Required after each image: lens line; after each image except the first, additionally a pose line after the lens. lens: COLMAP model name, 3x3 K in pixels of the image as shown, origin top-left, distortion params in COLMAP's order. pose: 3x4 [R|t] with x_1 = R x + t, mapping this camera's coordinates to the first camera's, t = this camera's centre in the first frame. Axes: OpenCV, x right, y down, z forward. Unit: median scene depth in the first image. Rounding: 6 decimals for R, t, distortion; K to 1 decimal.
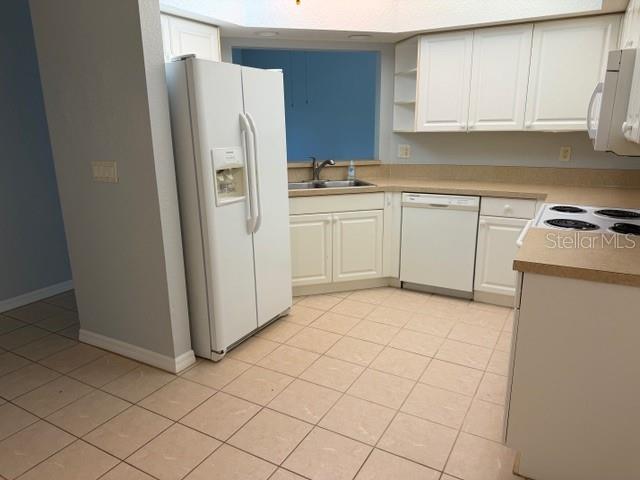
lens RADIAL K [[454.7, 0, 314.9], [0, 454.7, 243.2], [0, 0, 1]] dist [0.050662, -0.042800]
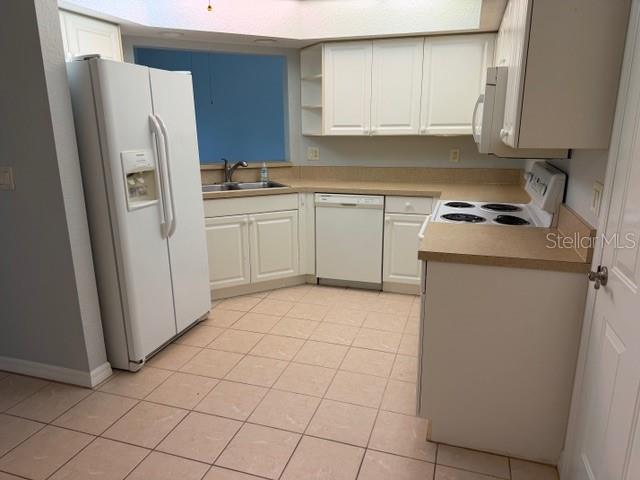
lens RADIAL K [[454.7, 0, 316.1], [0, 454.7, 244.3], [0, 0, 1]] dist [0.050662, -0.042800]
pose [[0.978971, -0.044644, 0.199055, -0.019592], [0.044819, 0.998989, 0.003626, 0.002915], [-0.199015, 0.005372, 0.979982, -0.025872]]
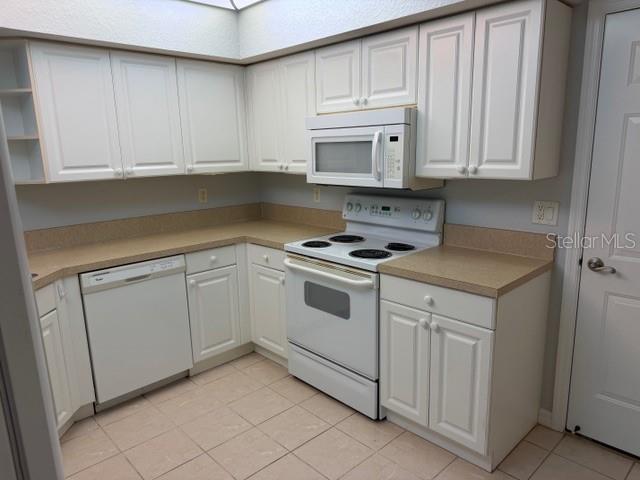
lens RADIAL K [[454.7, 0, 323.0], [0, 454.7, 240.4], [0, 0, 1]] dist [0.050662, -0.042800]
pose [[0.282105, -0.185105, 0.941357, -0.356116], [0.261874, 0.958806, 0.110058, -0.155356], [-0.922951, 0.215469, 0.318958, 0.514266]]
